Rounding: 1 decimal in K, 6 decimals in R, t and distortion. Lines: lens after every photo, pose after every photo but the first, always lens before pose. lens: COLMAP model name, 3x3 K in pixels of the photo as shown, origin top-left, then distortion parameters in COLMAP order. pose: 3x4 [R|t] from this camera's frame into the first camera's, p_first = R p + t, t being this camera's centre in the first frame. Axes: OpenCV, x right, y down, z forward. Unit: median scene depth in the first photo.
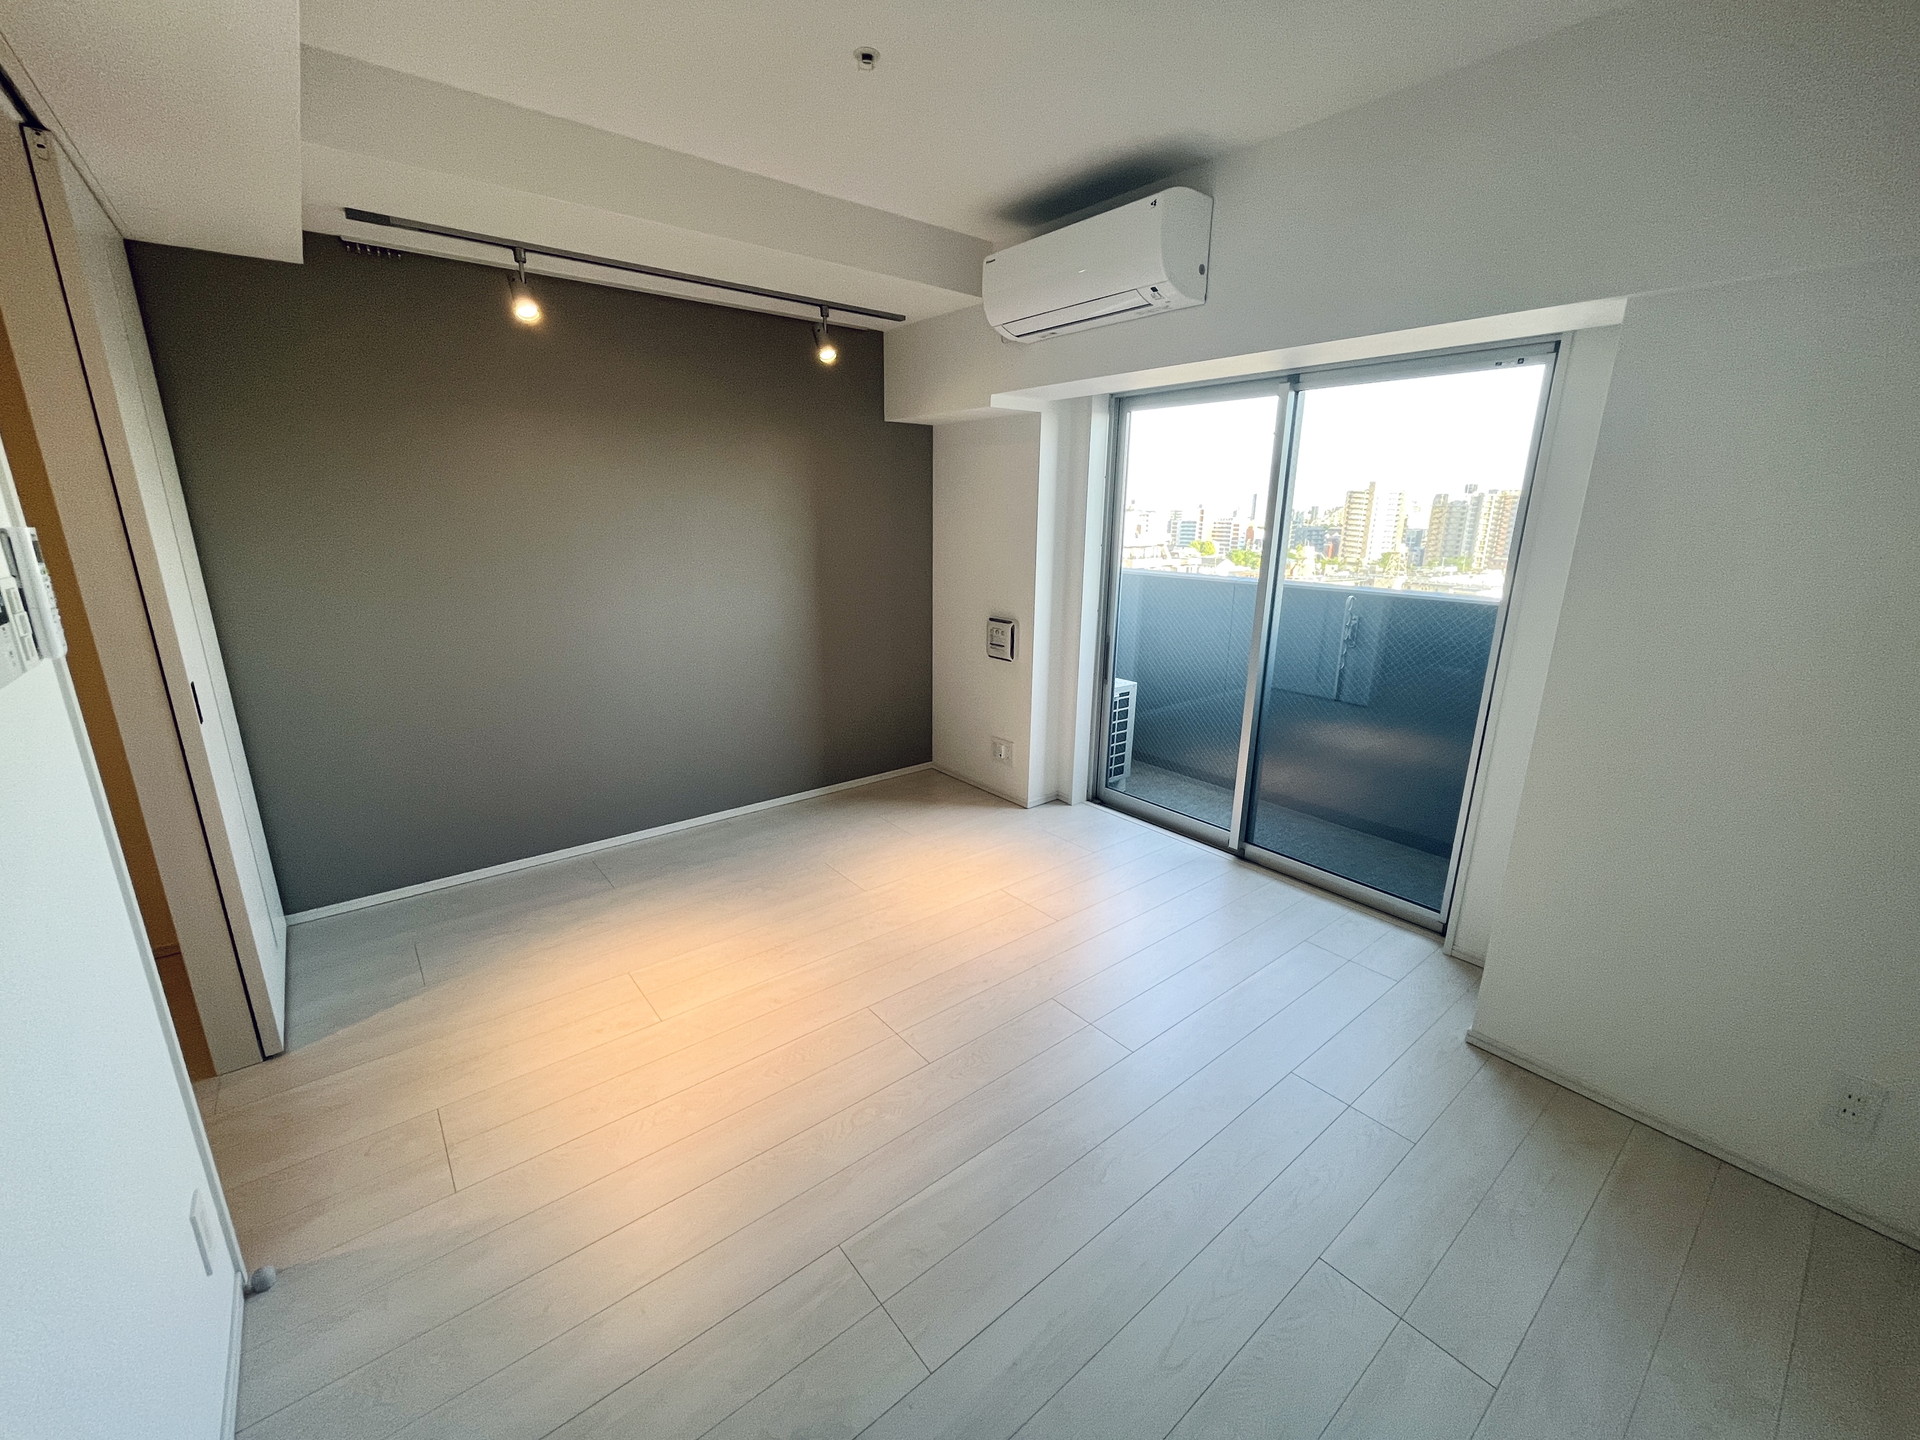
lens RADIAL K [[777.7, 0, 971.0], [0, 777.7, 714.5], [0, 0, 1]] dist [-0.001107, -0.000256]
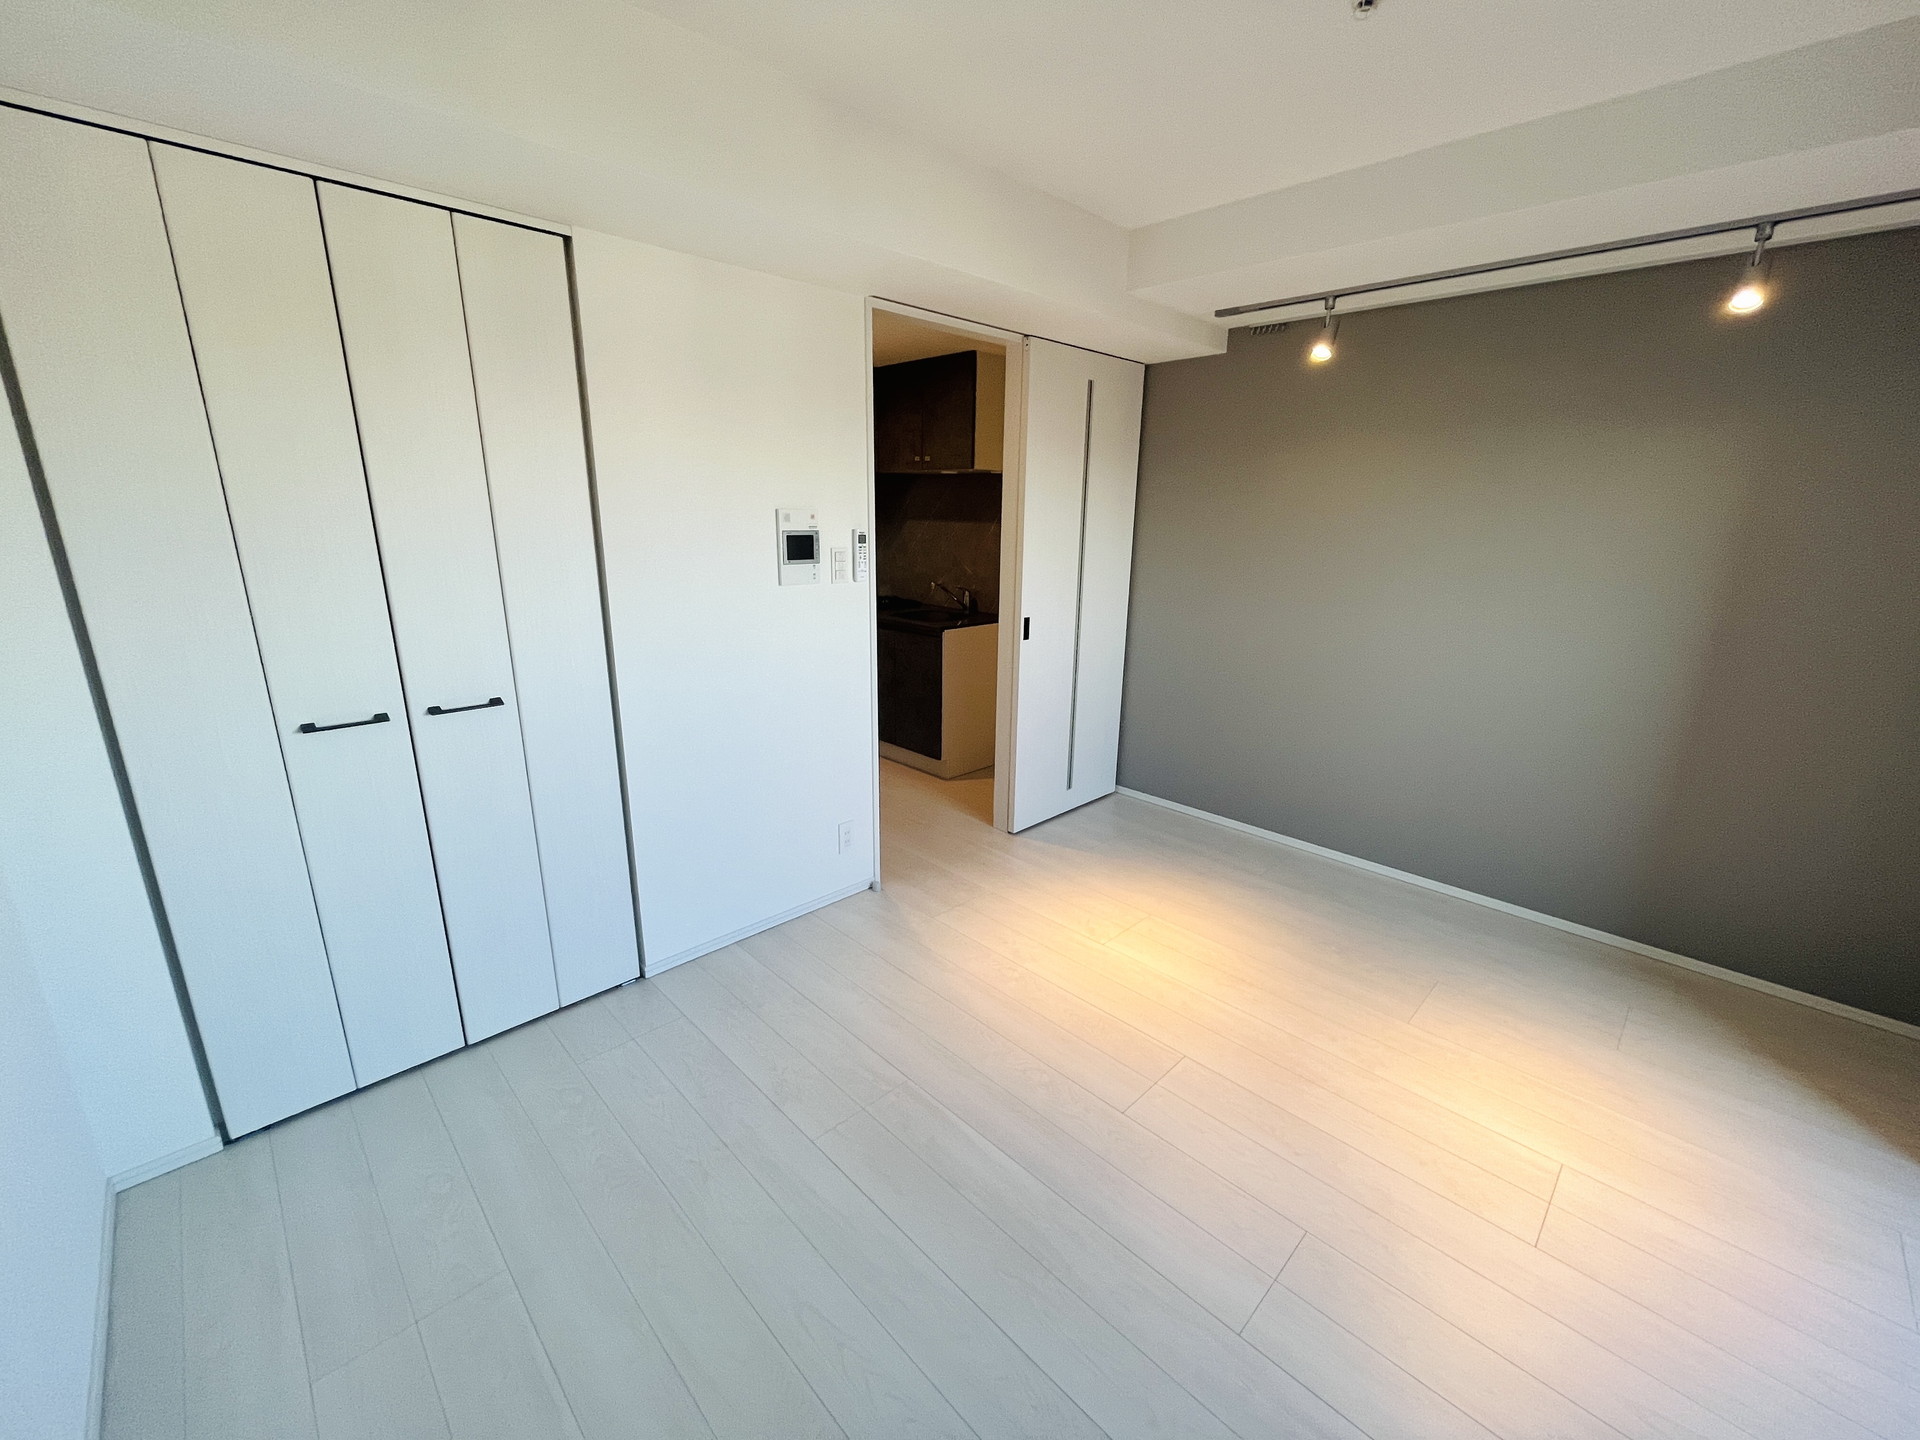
lens RADIAL K [[777.7, 0, 965.3], [0, 777.7, 712.1], [0, 0, 1]] dist [-0.001107, -0.000256]
pose [[0.096500, 0.234786, -0.967245, 0.554183], [-0.274666, 0.940329, 0.200849, -0.107626], [0.956685, 0.246288, 0.155229, 0.432918]]
